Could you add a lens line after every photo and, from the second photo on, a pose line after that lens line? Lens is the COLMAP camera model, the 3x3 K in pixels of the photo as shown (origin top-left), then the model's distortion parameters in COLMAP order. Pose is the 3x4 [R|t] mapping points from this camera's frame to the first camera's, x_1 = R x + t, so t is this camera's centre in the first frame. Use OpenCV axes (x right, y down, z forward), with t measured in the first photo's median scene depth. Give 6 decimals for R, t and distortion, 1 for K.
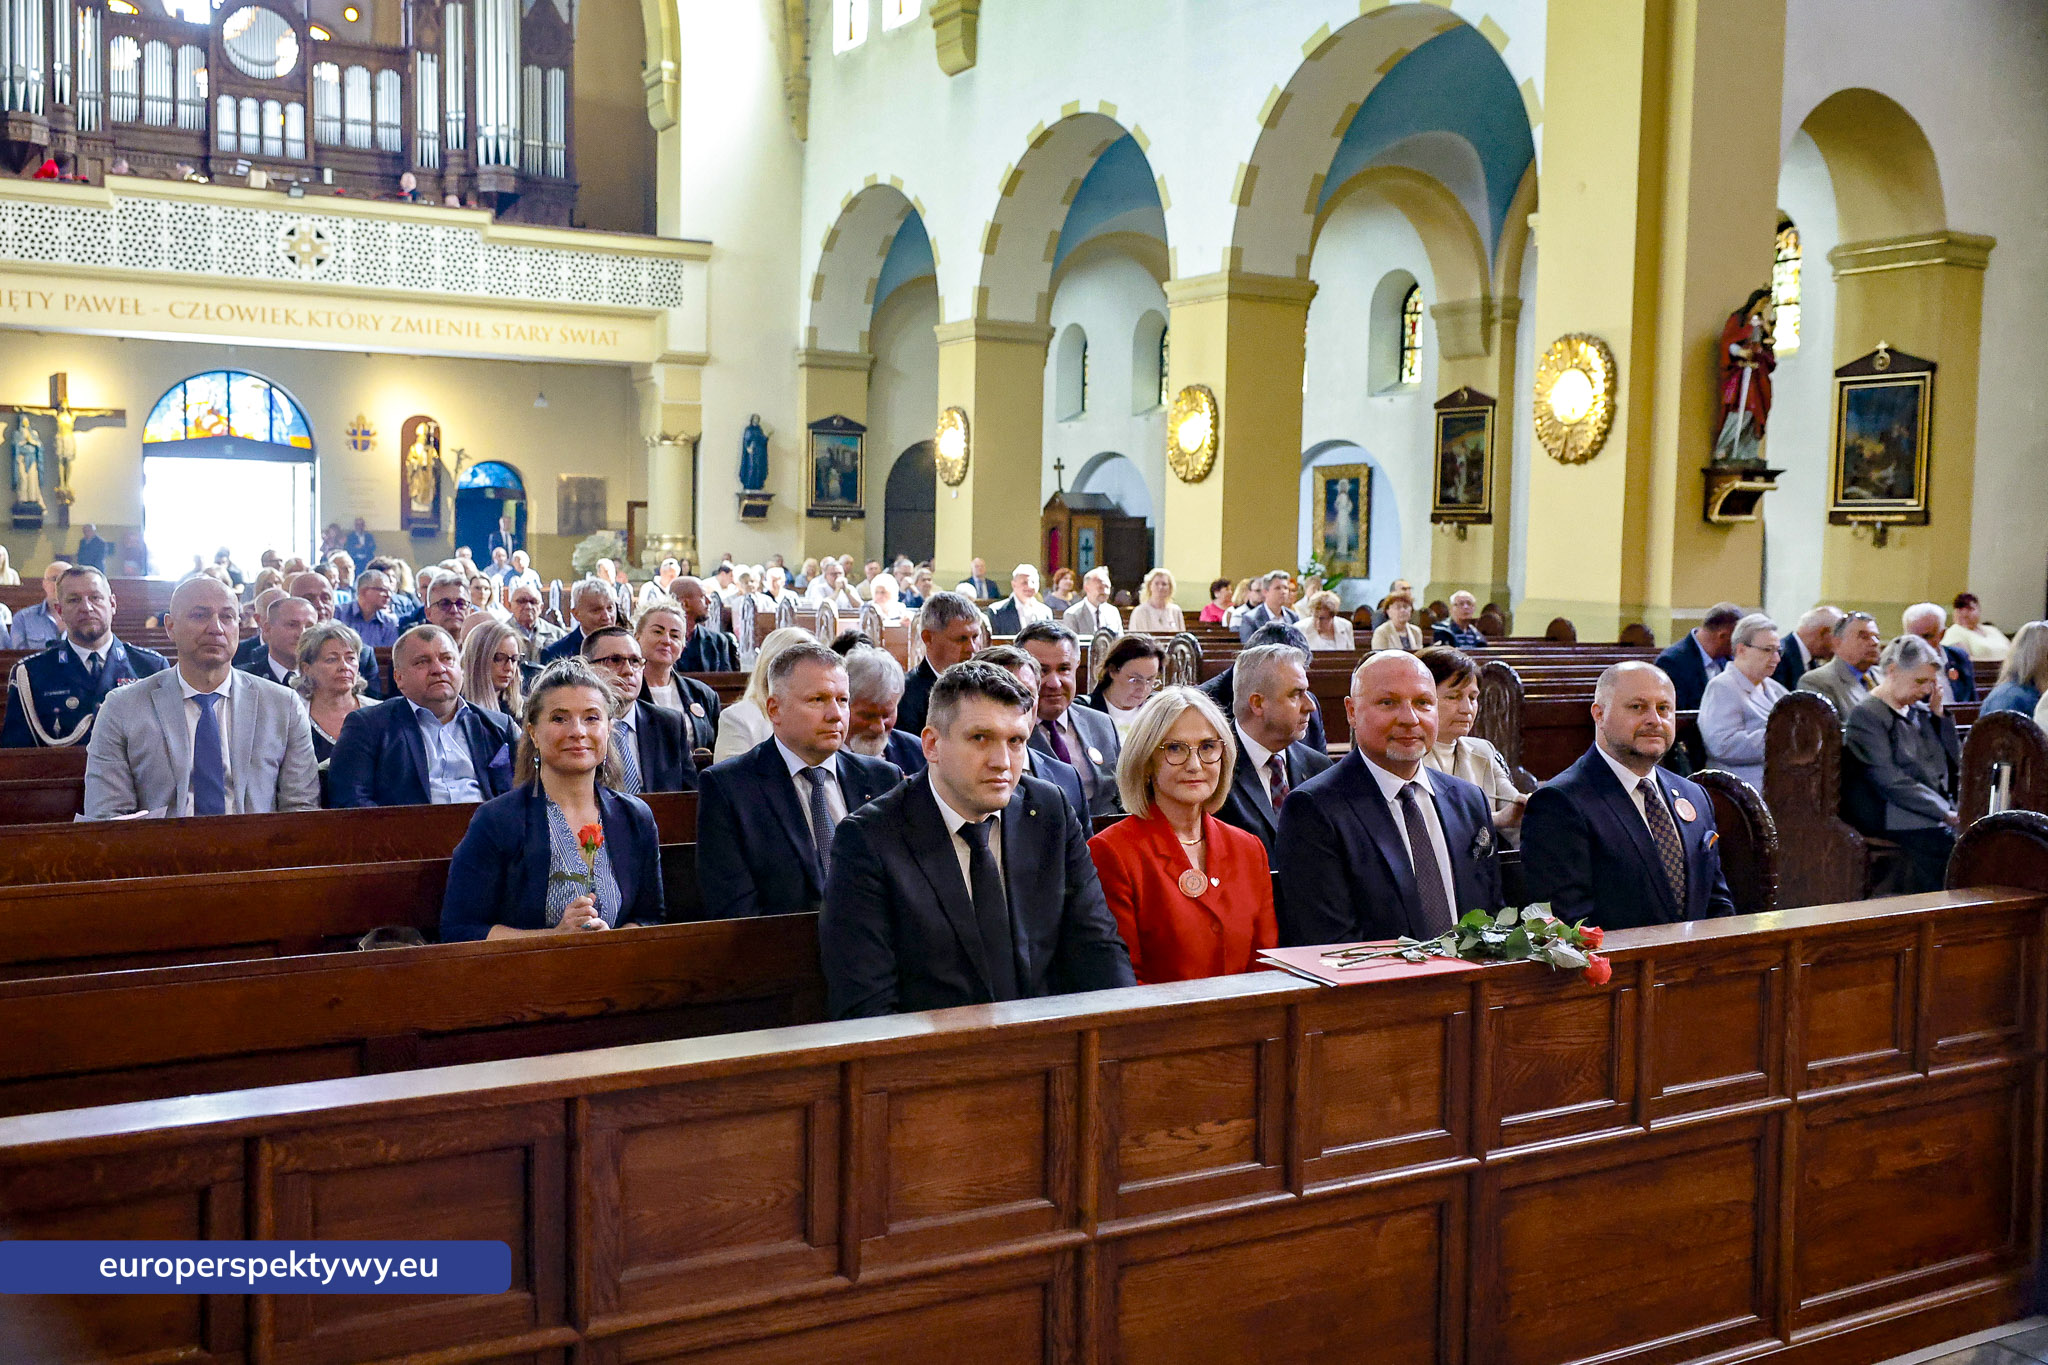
lens RADIAL K [[1977.9, 0, 992.0], [0, 1977.9, 683.0], [0, 0, 1]] dist [0.009504, -0.000416]
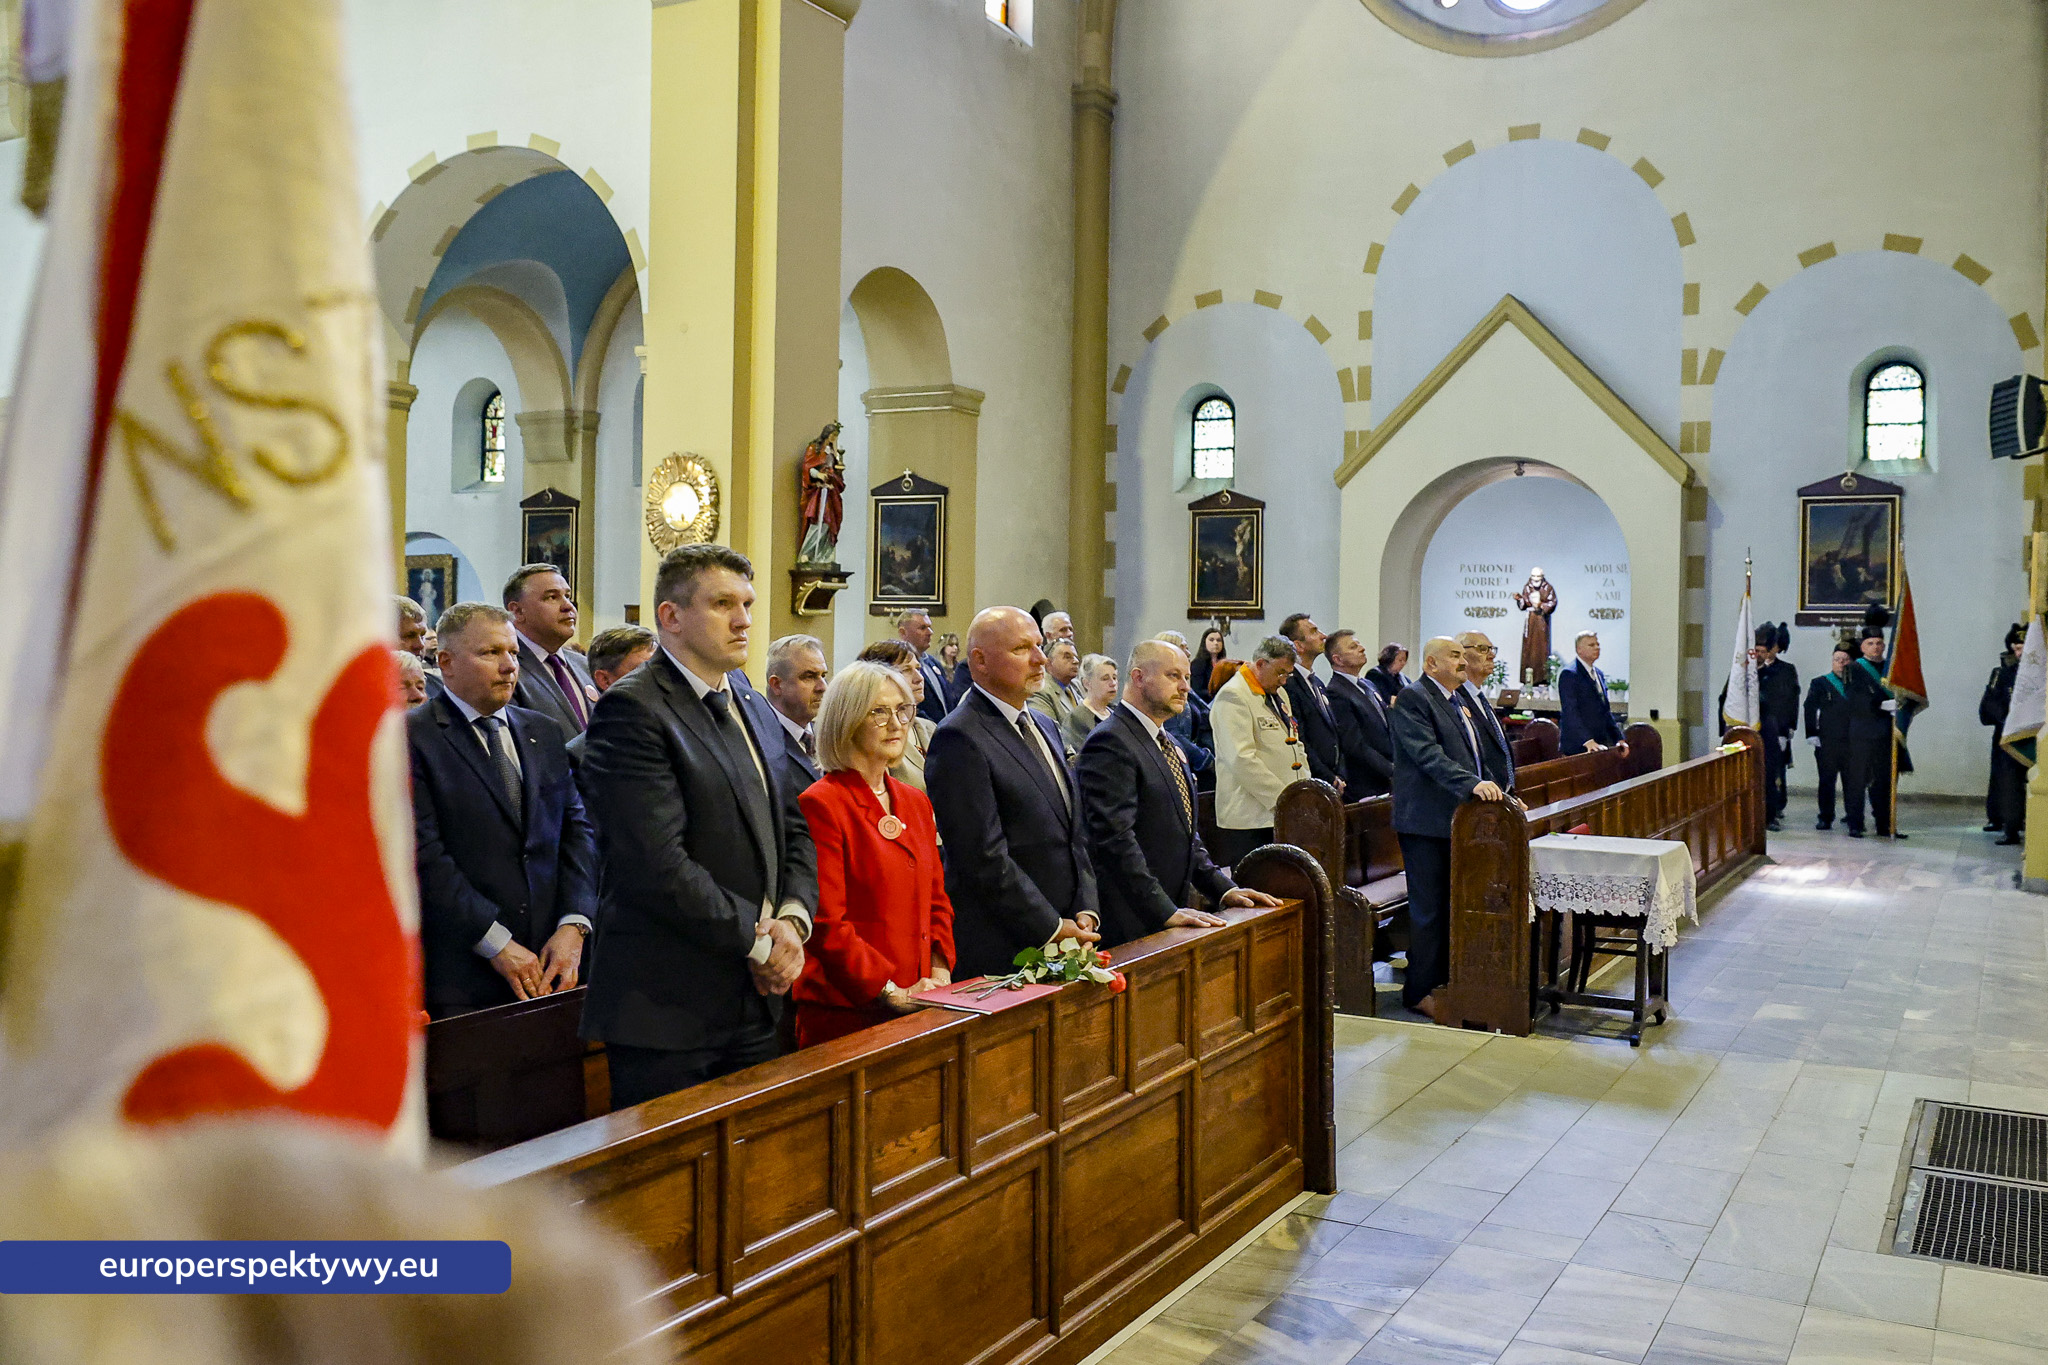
lens RADIAL K [[1885.4, 0, 996.6], [0, 1885.4, 660.7], [0, 0, 1]] dist [0.015655, -0.022431]
pose [[0.844784, -0.015933, 0.534870, -0.136900], [0.038921, 0.998739, -0.031721, -0.012059], [-0.533690, 0.047615, 0.844339, -0.023559]]
